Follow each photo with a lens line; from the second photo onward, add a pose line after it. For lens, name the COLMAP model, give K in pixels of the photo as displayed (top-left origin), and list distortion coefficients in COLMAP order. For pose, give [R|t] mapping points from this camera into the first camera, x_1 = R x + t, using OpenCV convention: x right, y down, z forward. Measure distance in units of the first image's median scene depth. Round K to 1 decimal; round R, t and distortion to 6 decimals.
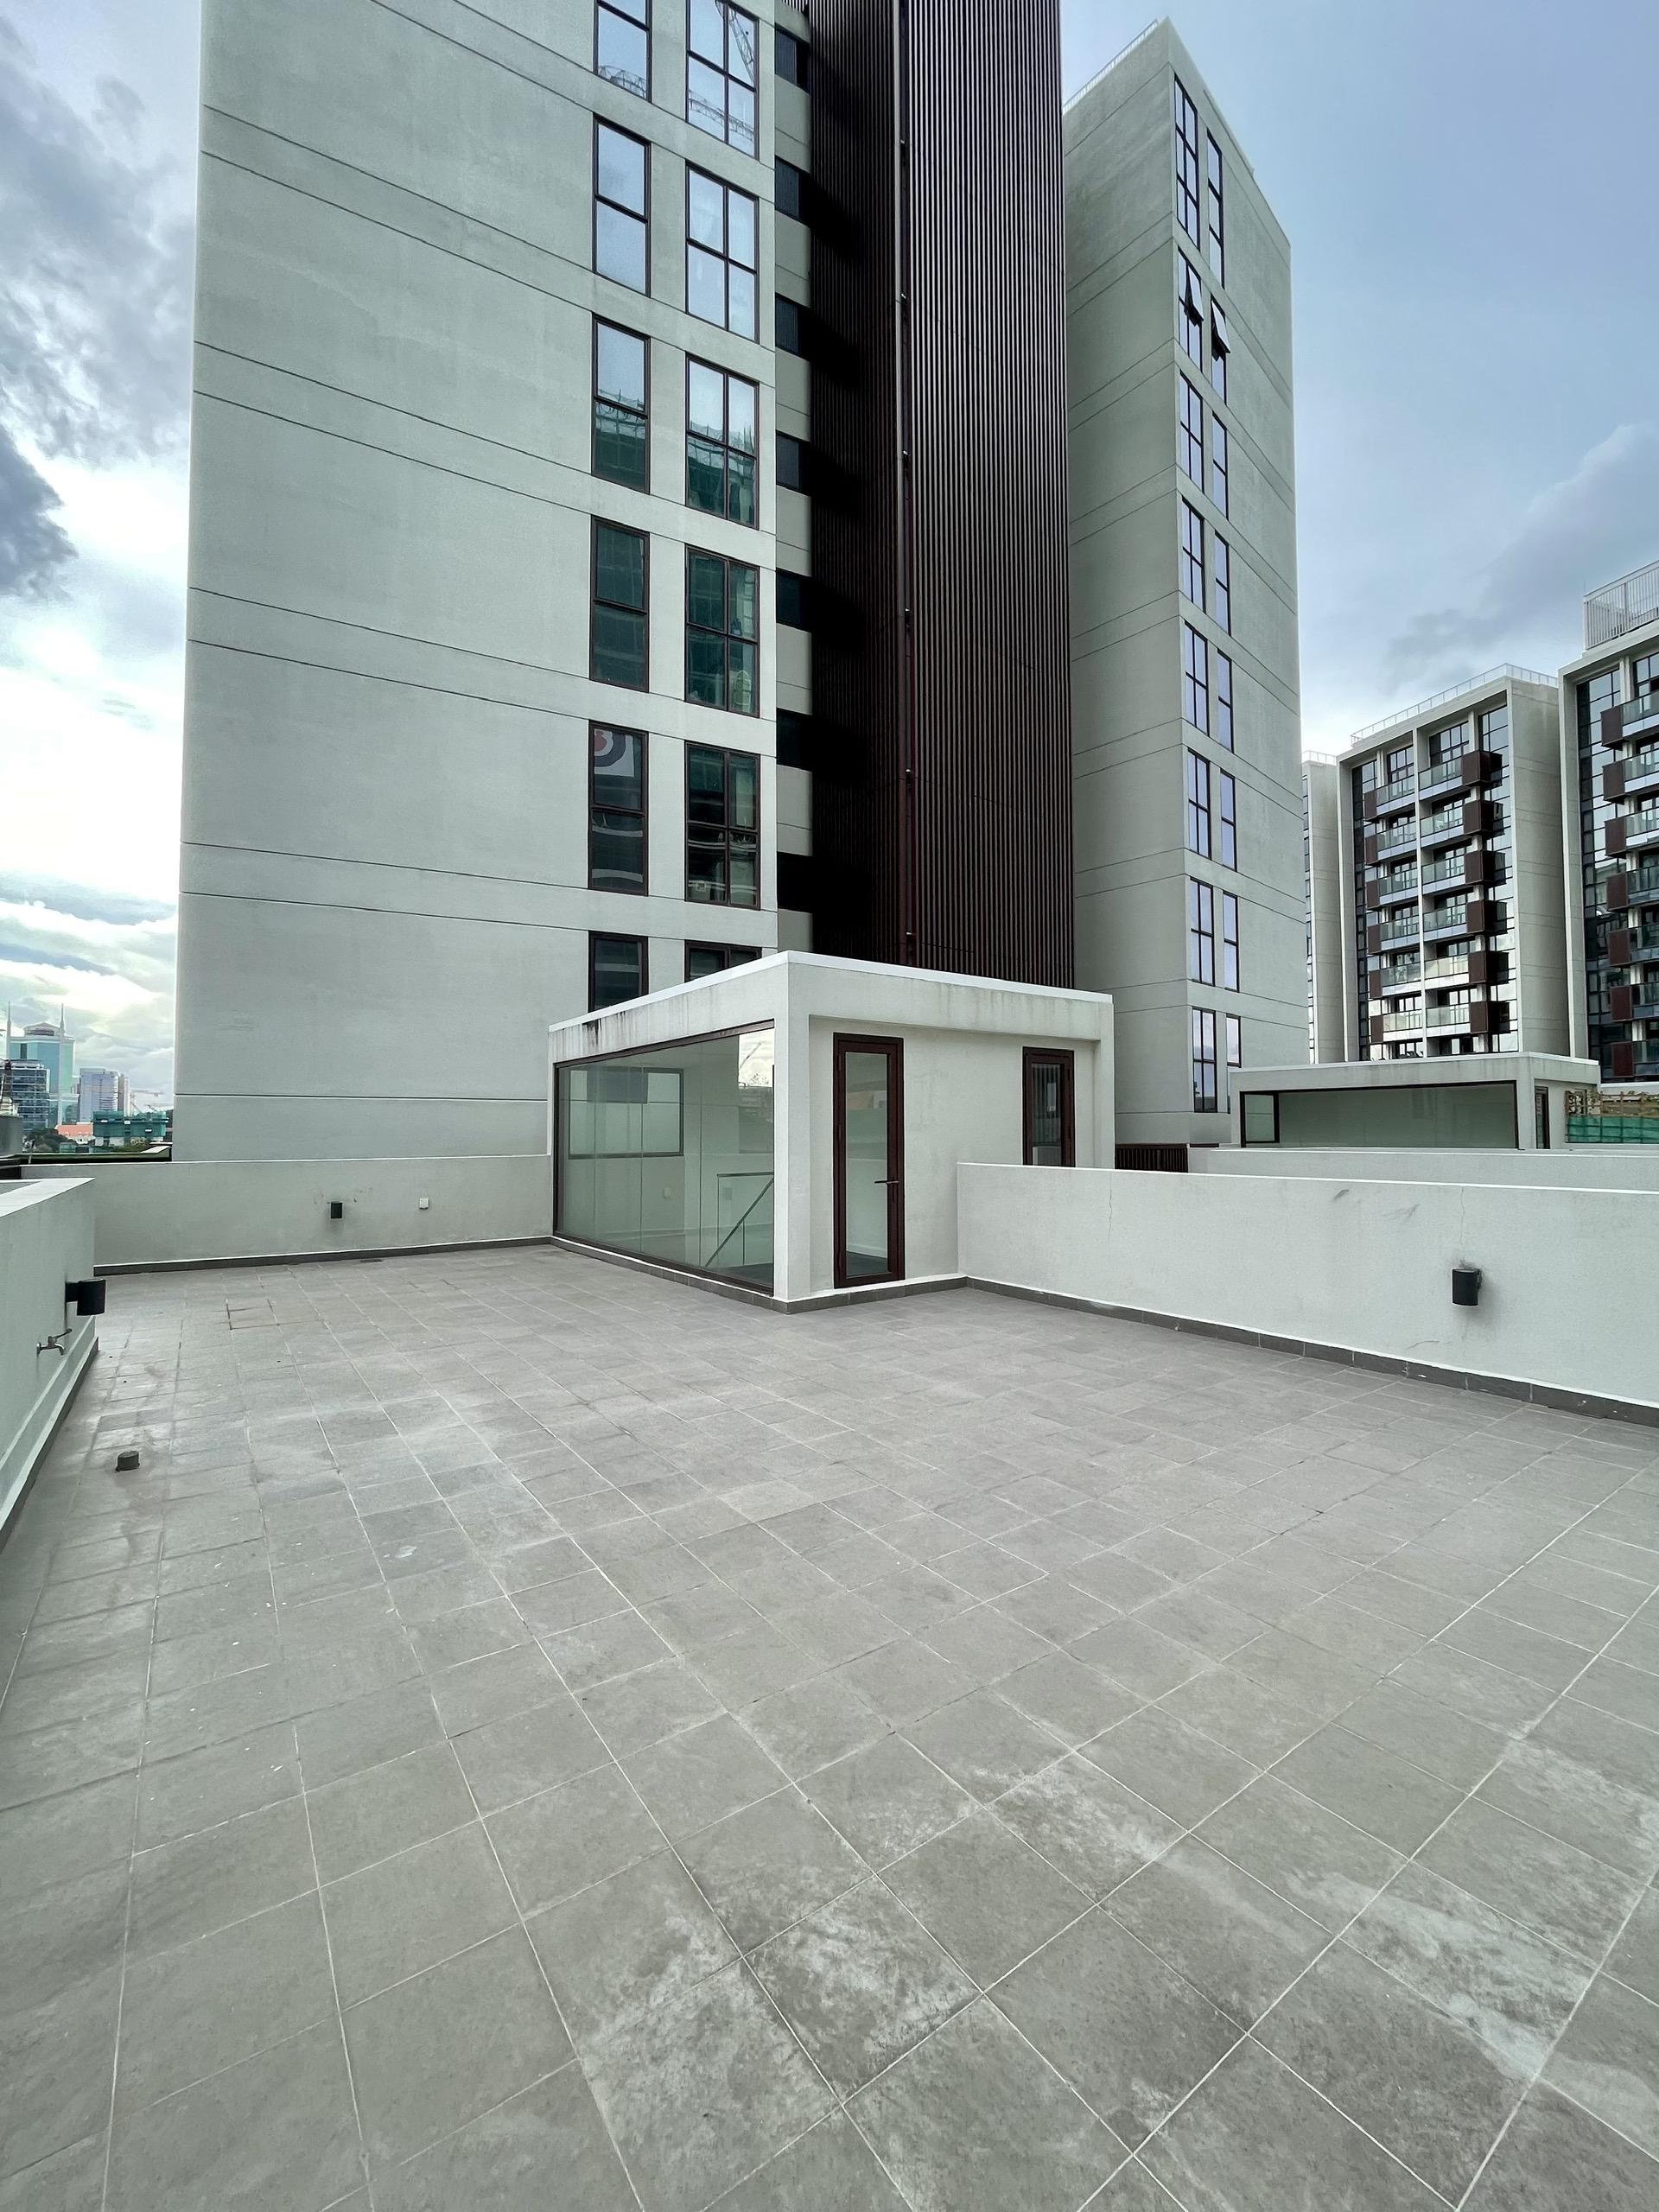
lens RADIAL K [[891.2, 0, 824.1], [0, 891.2, 1105.2], [0, 0, 1]] dist [0.004959, -0.001624]
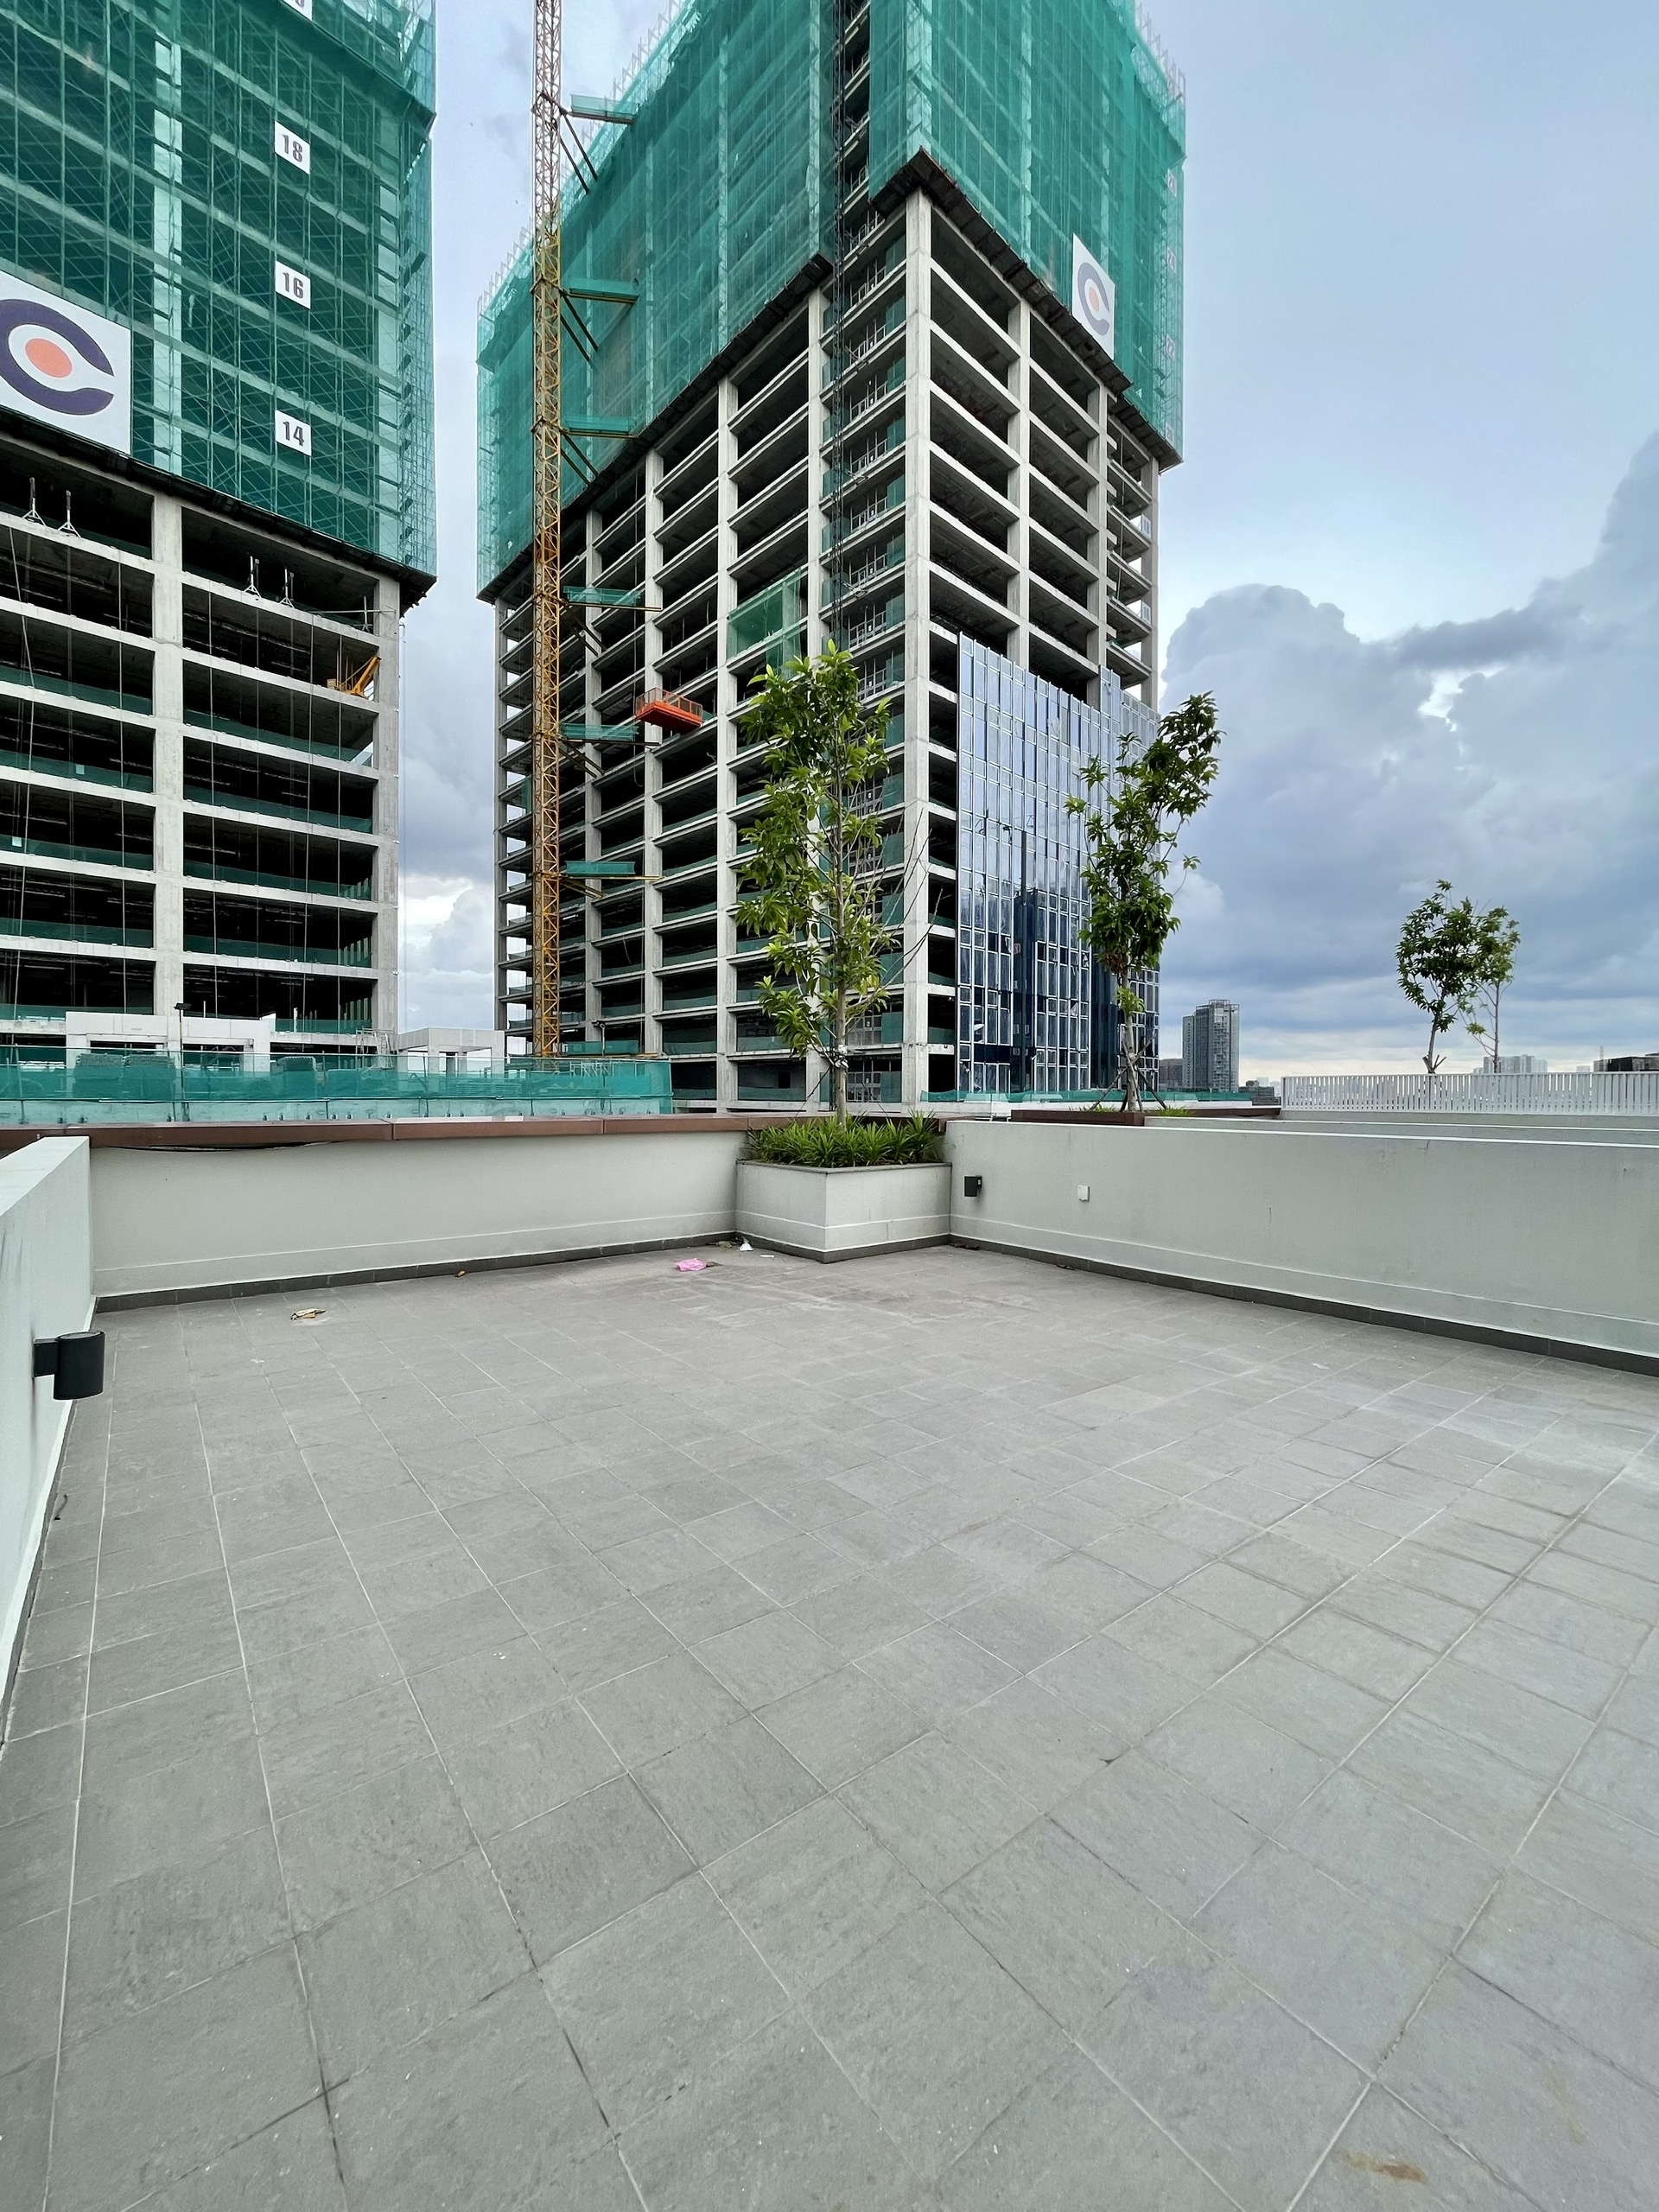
lens RADIAL K [[891.2, 0, 826.0], [0, 891.2, 1091.6], [0, 0, 1]] dist [0.004959, -0.001624]
pose [[-0.998984, -0.001740, -0.045039, 0.363916], [-0.000240, 0.999446, -0.033282, 0.069451], [0.045072, -0.033237, -0.998431, 2.059102]]
